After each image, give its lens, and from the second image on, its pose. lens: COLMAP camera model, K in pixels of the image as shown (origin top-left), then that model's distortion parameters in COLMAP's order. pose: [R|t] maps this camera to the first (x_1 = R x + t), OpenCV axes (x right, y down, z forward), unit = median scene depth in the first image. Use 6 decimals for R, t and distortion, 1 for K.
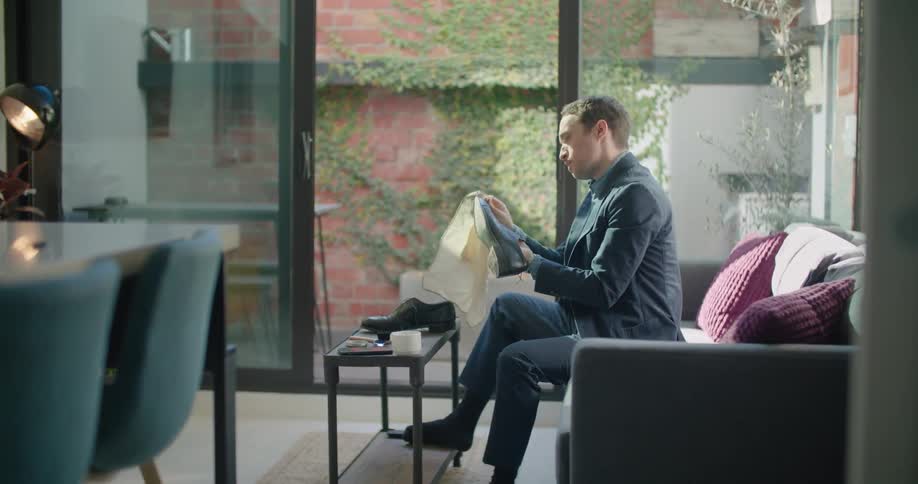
lens RADIAL K [[1343.4, 0, 462.9], [0, 1343.4, 242.6], [0, 0, 1]] dist [-0.103550, 0.000000]
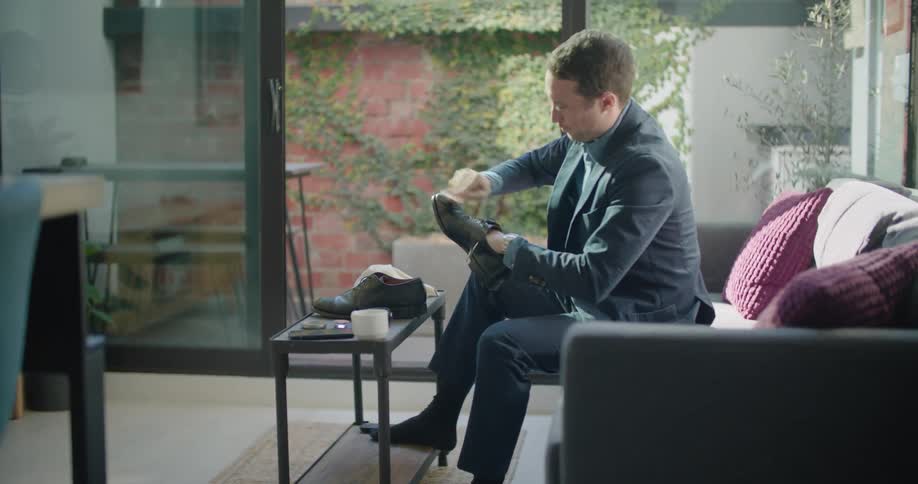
lens RADIAL K [[1343.4, 0, 459.1], [0, 1343.4, 240.1], [0, 0, 1]] dist [-0.103550, 0.000000]
pose [[0.999748, -0.005952, -0.021637, 0.017022], [0.006461, 0.999703, 0.023511, 0.002404], [0.021491, -0.023645, 0.999489, 0.100322]]
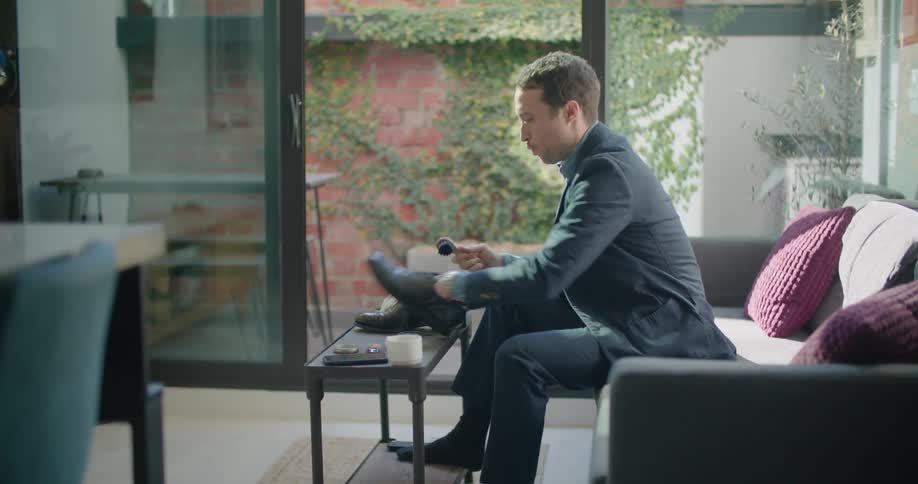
lens RADIAL K [[1343.4, 0, 456.8], [0, 1343.4, 235.8], [0, 0, 1]] dist [-0.103550, 0.000000]
pose [[0.999786, -0.009271, -0.018507, 0.003467], [0.009764, 0.999595, 0.026714, -0.009581], [0.018252, -0.026889, 0.999472, 0.096170]]
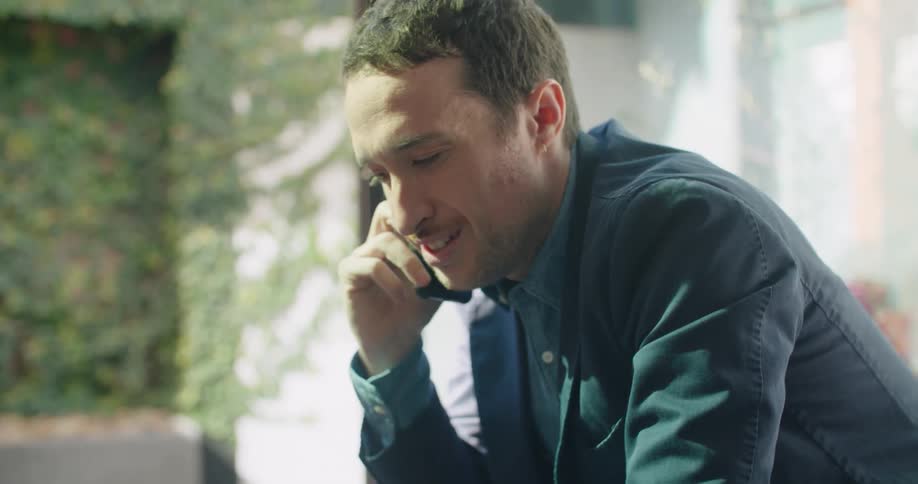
lens RADIAL K [[1343.4, 0, 431.1], [0, 1343.4, 251.3], [0, 0, 1]] dist [-0.103550, 0.000000]
pose [[0.901601, -0.029399, 0.431569, -0.043488], [0.059561, 0.996622, -0.056538, -0.002498], [-0.428449, 0.076679, 0.900306, 0.535235]]
